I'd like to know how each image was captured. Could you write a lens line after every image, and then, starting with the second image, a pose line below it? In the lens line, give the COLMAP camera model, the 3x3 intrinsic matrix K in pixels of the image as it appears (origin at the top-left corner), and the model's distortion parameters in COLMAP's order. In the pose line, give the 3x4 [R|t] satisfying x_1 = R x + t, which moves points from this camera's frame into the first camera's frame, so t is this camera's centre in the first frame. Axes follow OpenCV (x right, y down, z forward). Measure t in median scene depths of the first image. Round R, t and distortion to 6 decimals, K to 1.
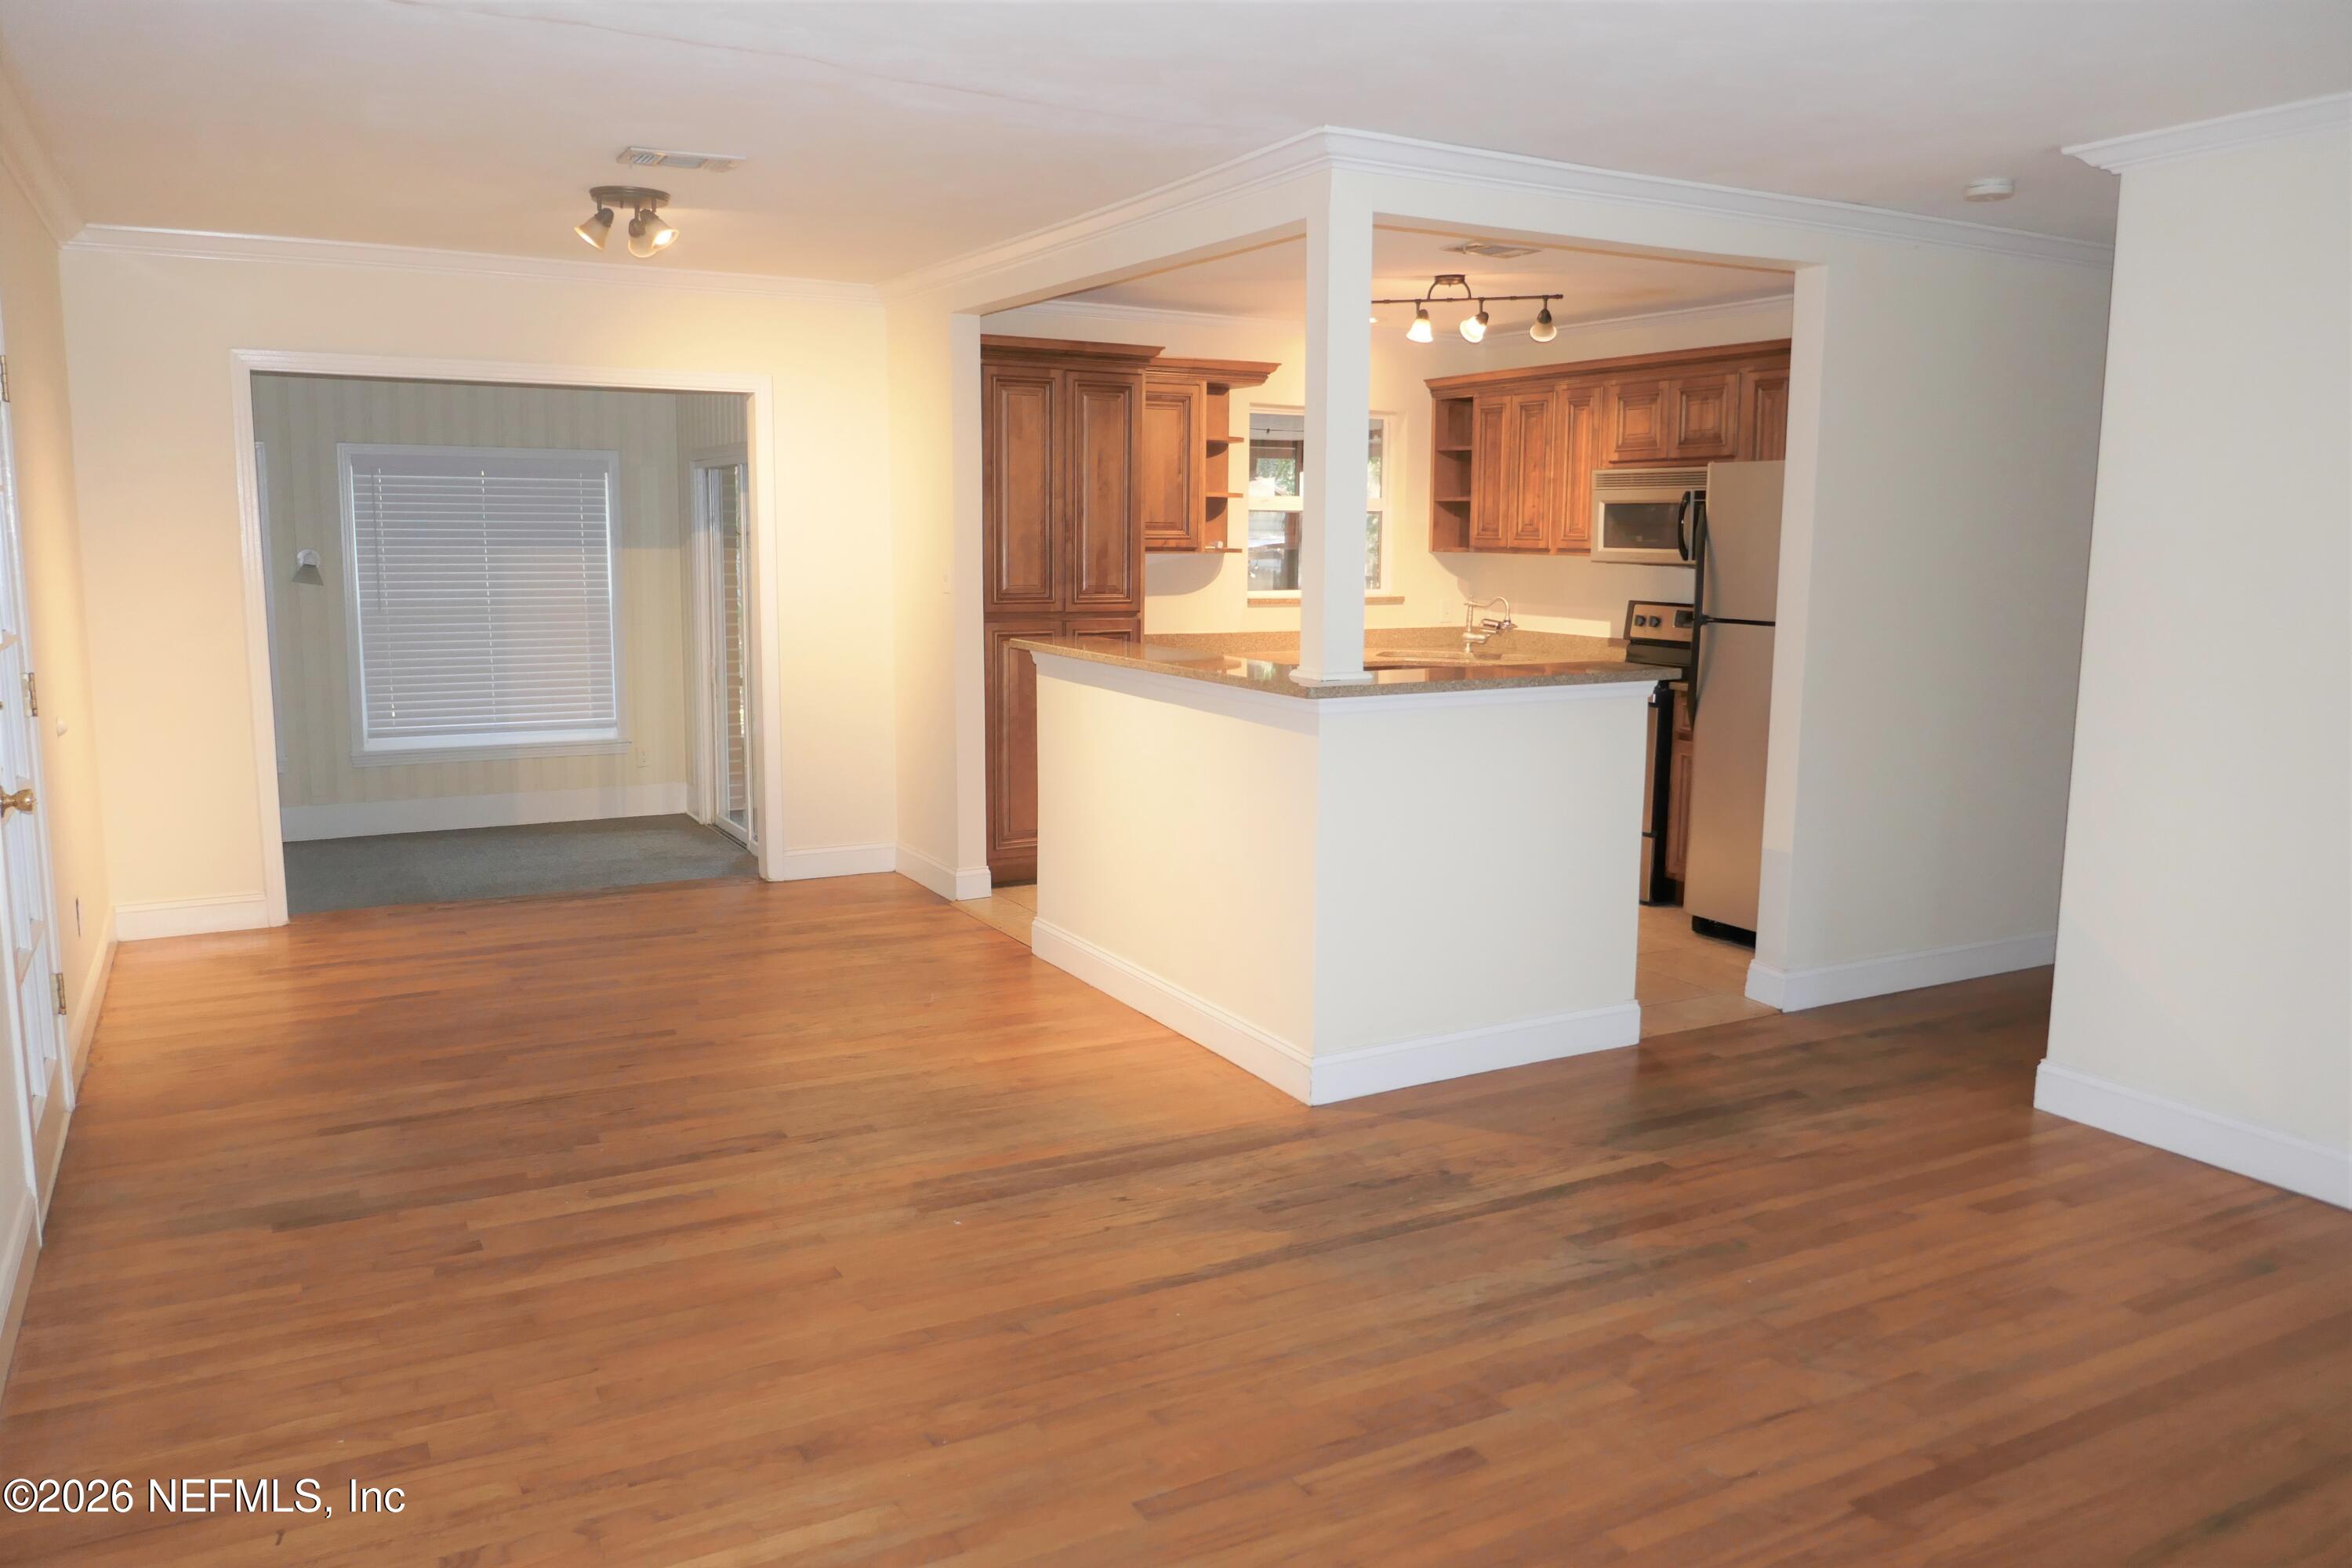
lens RADIAL K [[1695.0, 0, 1175.2], [0, 1695.0, 783.3], [0, 0, 1]] dist [-0.015354, -0.006103]
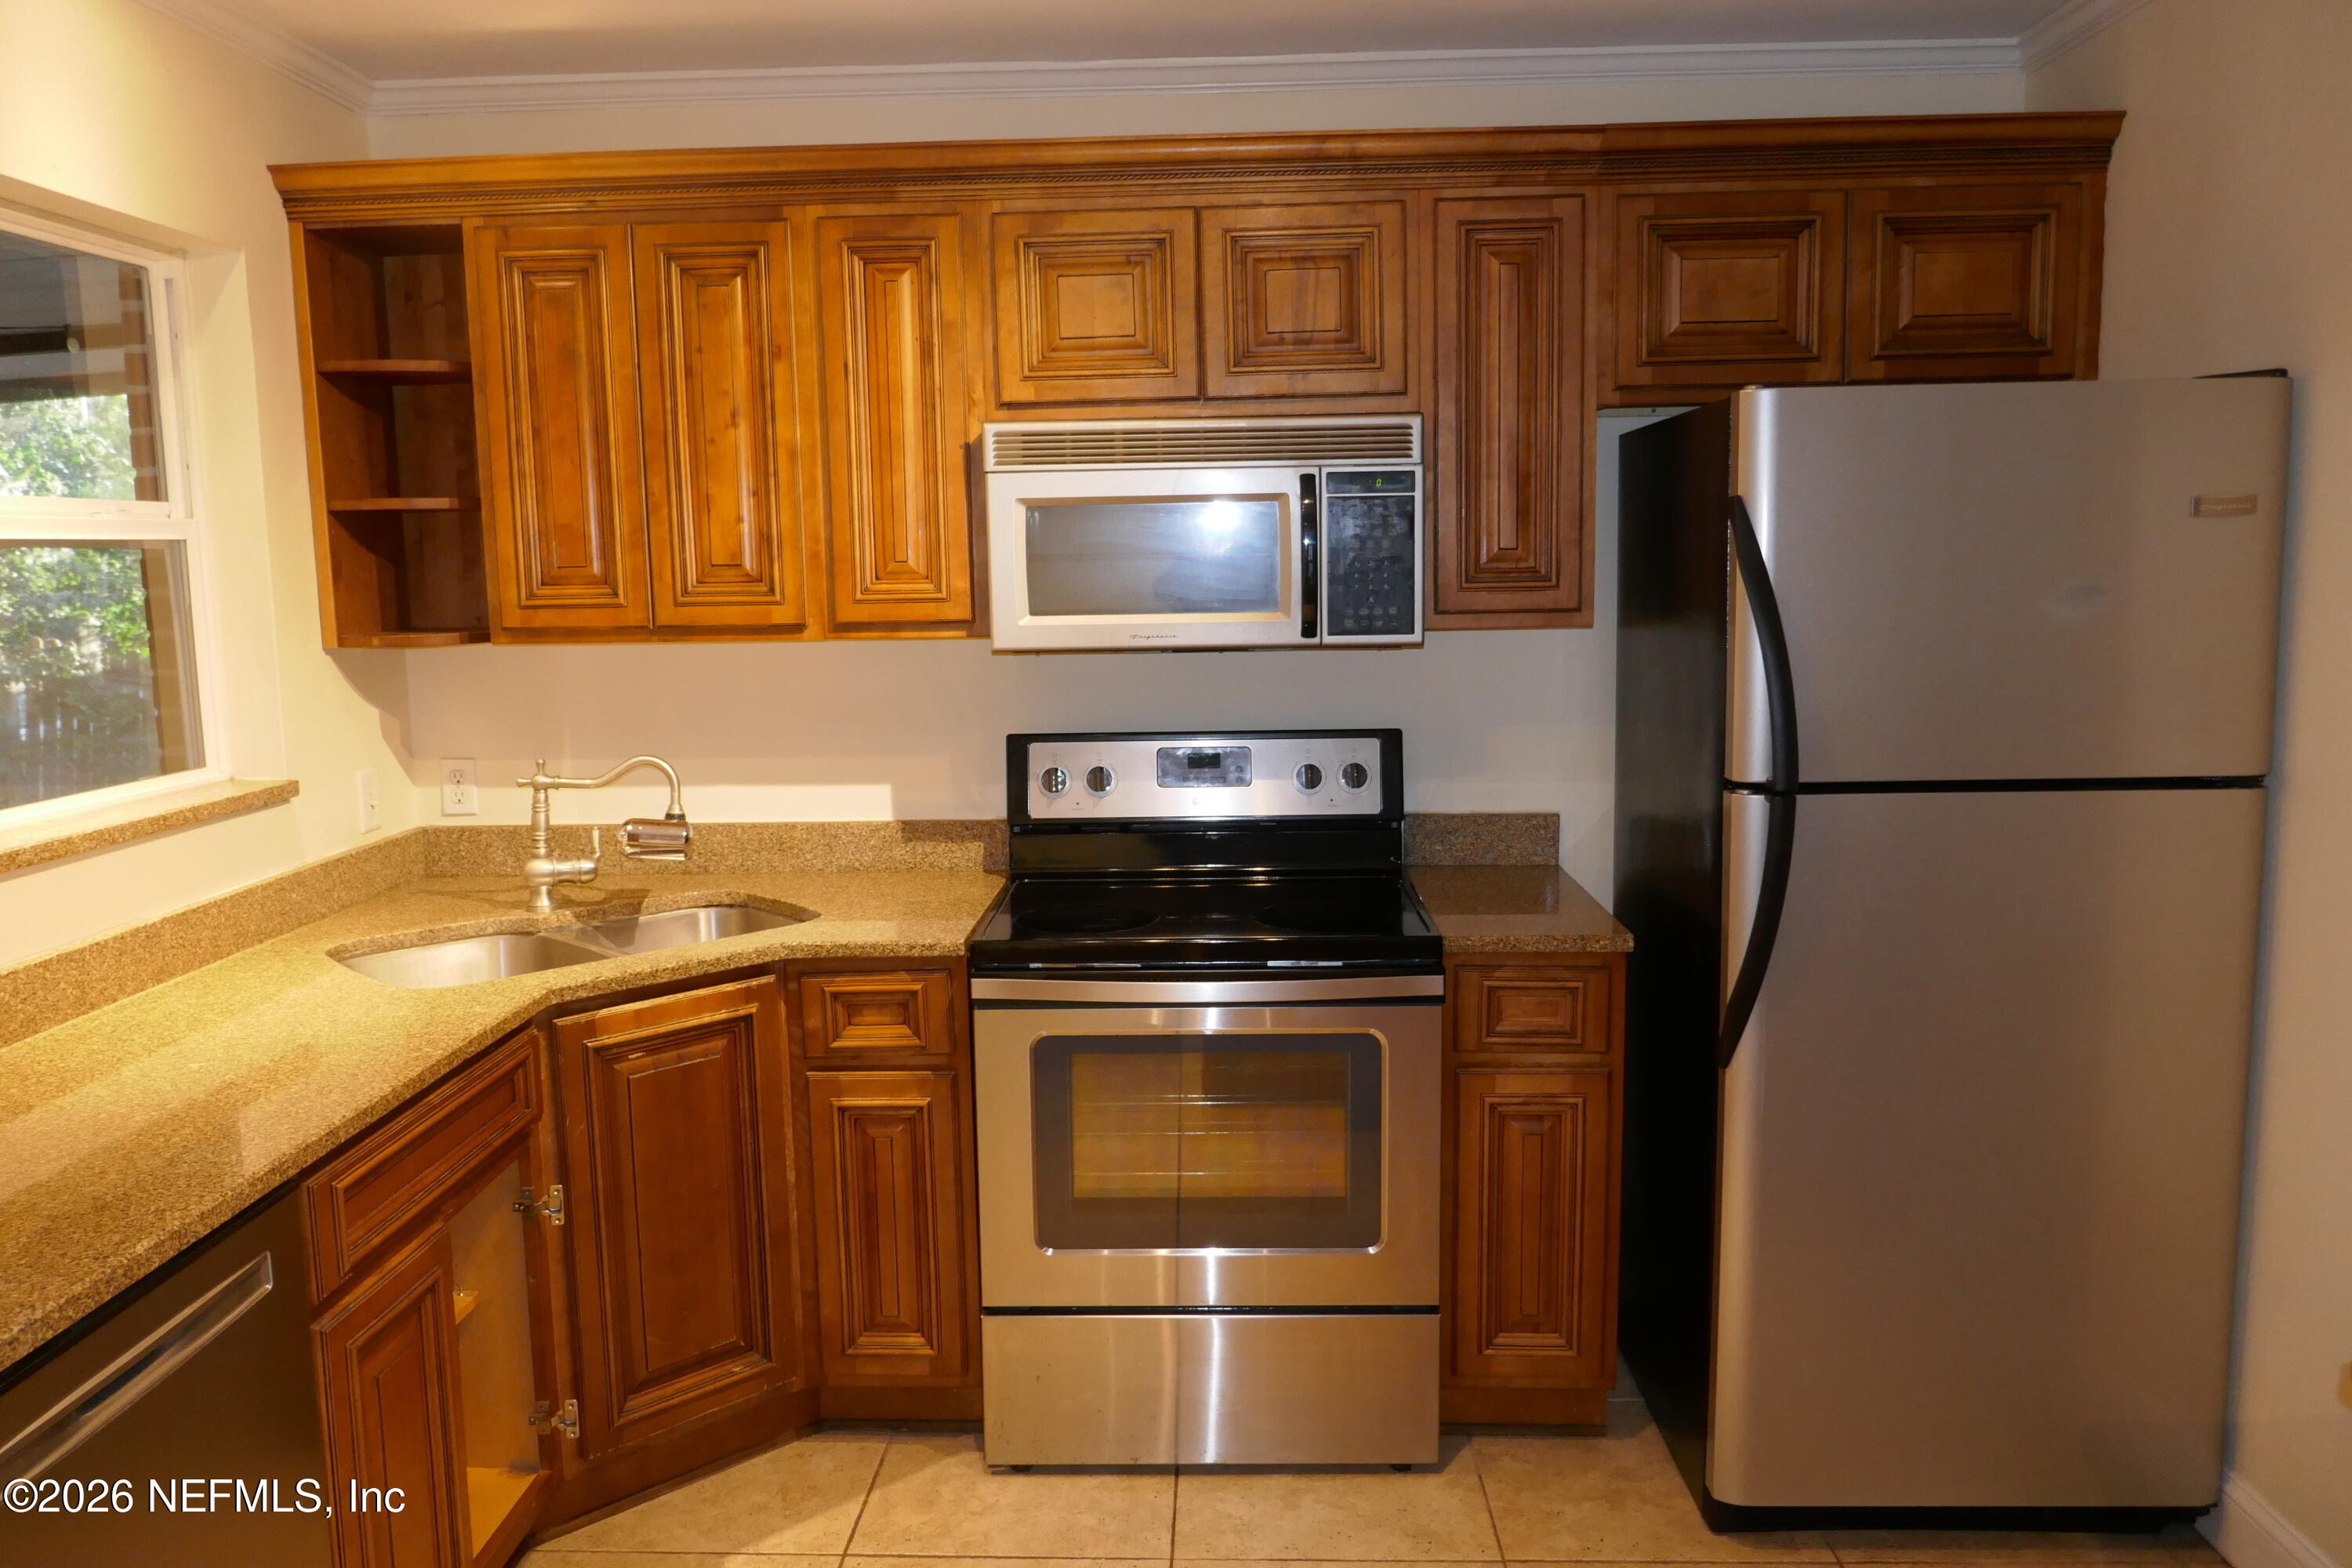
lens RADIAL K [[1695.0, 0, 1160.1], [0, 1695.0, 768.9], [0, 0, 1]] dist [-0.015354, -0.006103]
pose [[0.521982, -0.126166, 0.843574, -0.077002], [0.149094, 0.987270, 0.055402, -0.122840], [-0.839825, 0.096853, 0.534148, 0.773178]]
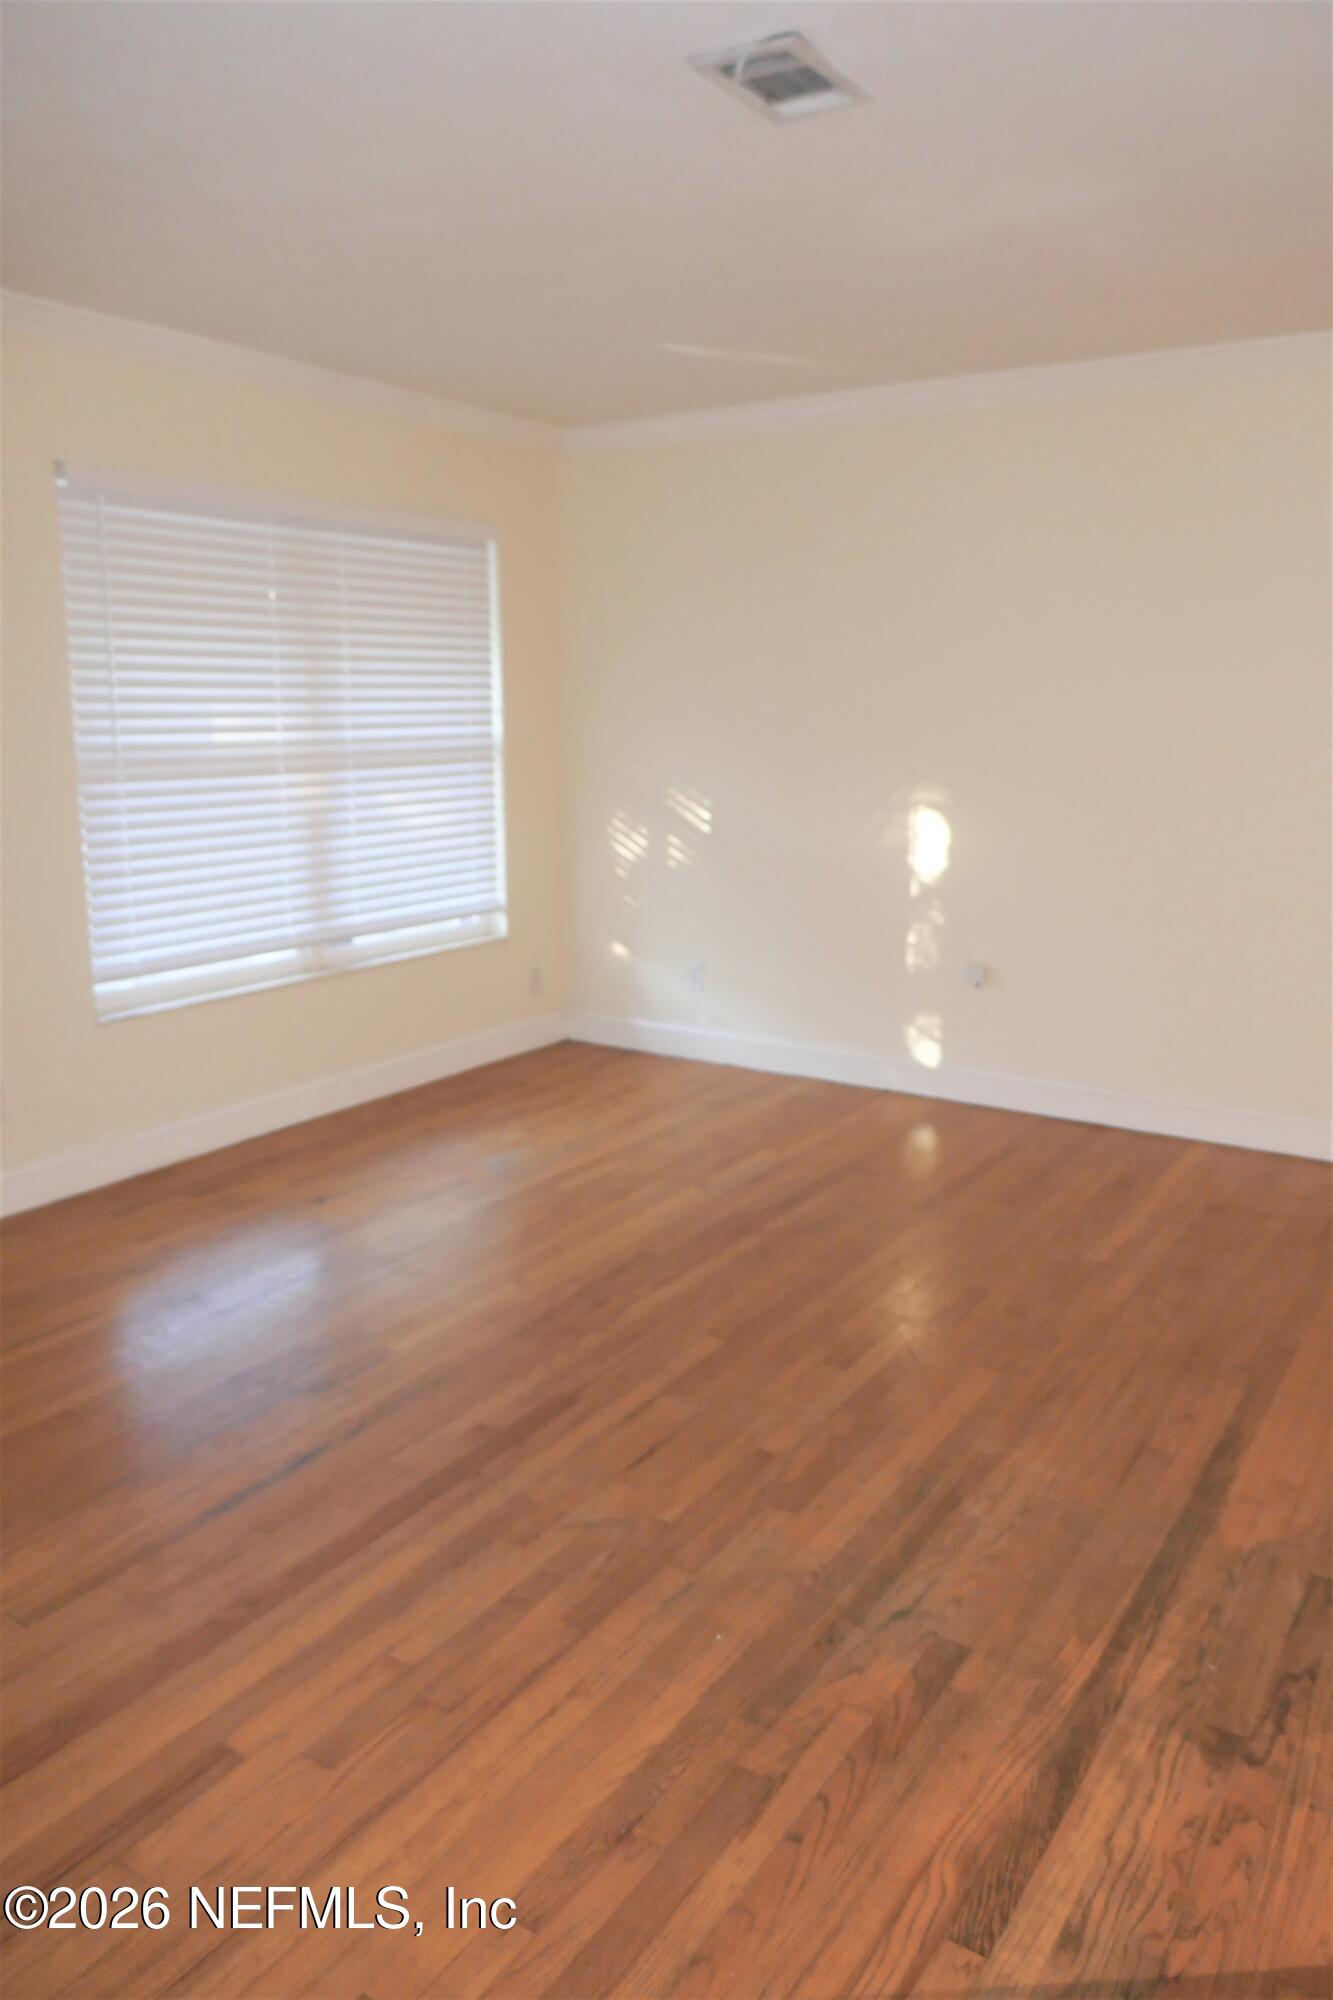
lens RADIAL K [[1441.4, 0, 666.8], [0, 1441.4, 1003.5], [0, 0, 1]] dist [-0.015354, -0.006103]
pose [[-0.890821, 0.083921, -0.446538, 0.297267], [-0.078013, 0.939948, 0.332282, -0.092175], [0.447608, 0.330839, -0.830778, 0.678406]]
